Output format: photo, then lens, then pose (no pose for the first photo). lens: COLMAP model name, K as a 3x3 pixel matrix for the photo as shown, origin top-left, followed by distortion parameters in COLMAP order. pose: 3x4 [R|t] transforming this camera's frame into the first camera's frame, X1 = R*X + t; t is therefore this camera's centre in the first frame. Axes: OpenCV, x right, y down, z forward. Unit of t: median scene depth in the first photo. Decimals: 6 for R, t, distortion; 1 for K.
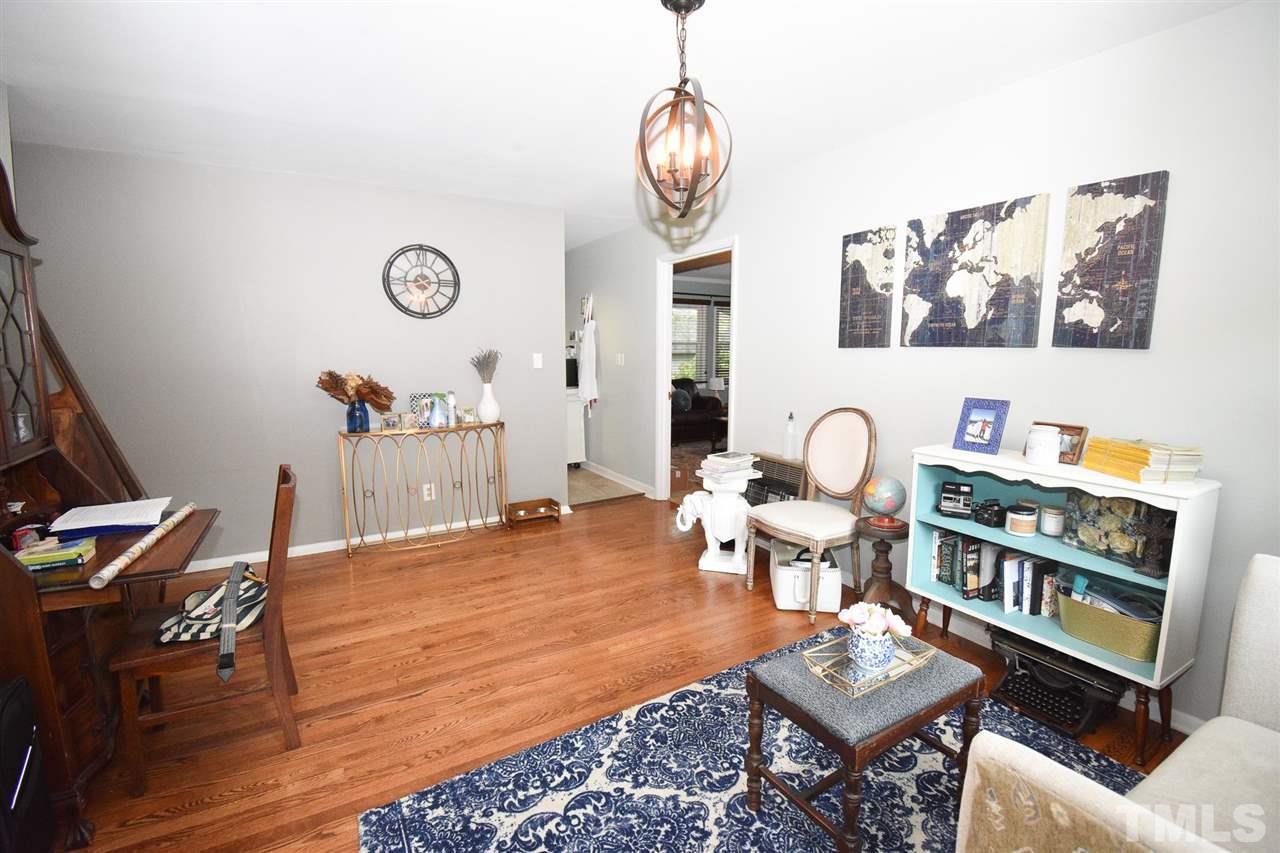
lens RADIAL K [[567.0, 0, 641.1], [0, 567.0, 420.3], [0, 0, 1]] dist [0.024351, -0.029500]
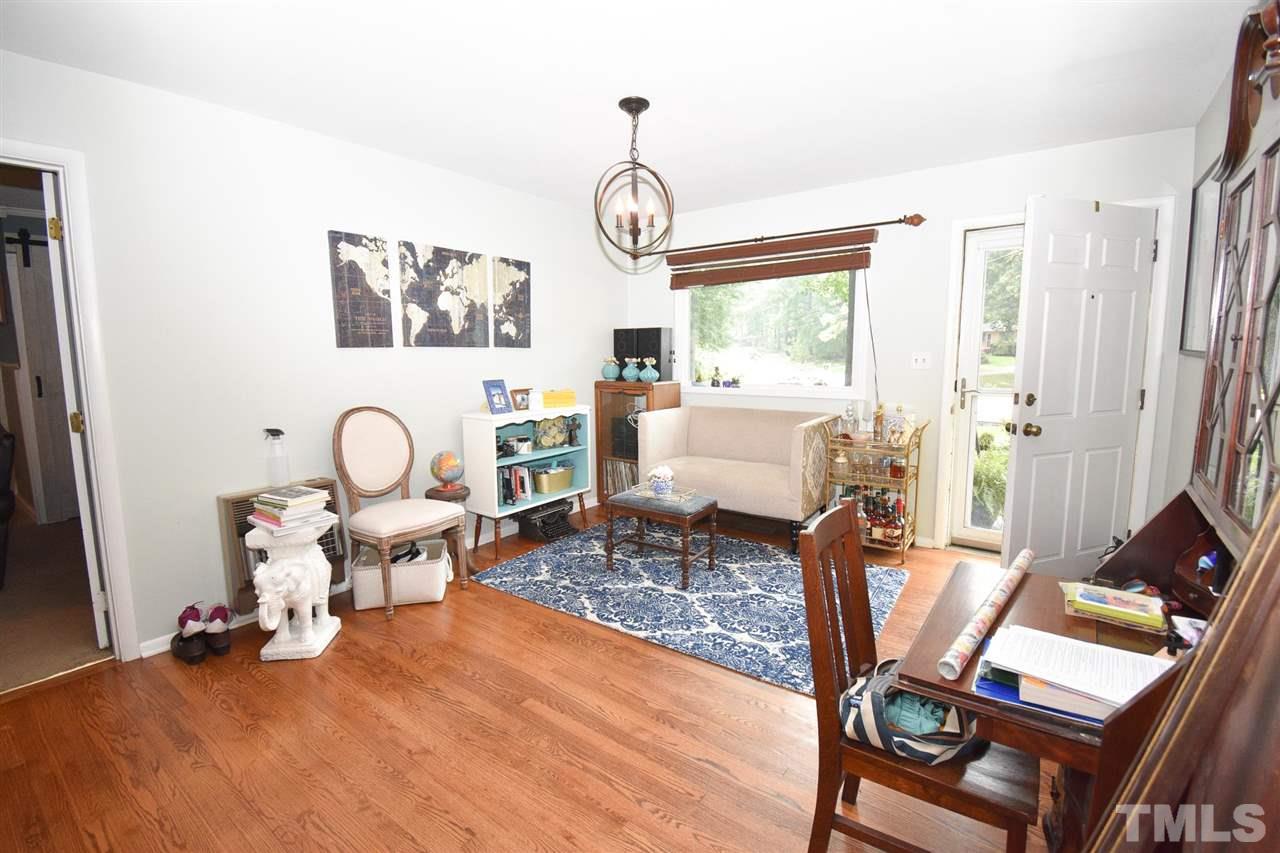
lens RADIAL K [[567.0, 0, 641.1], [0, 567.0, 420.3], [0, 0, 1]] dist [0.024351, -0.029500]
pose [[-0.404033, -0.109824, 0.908128, -0.935528], [0.122639, 0.977300, 0.172752, -0.140608], [-0.906486, 0.181170, -0.381393, 1.174093]]
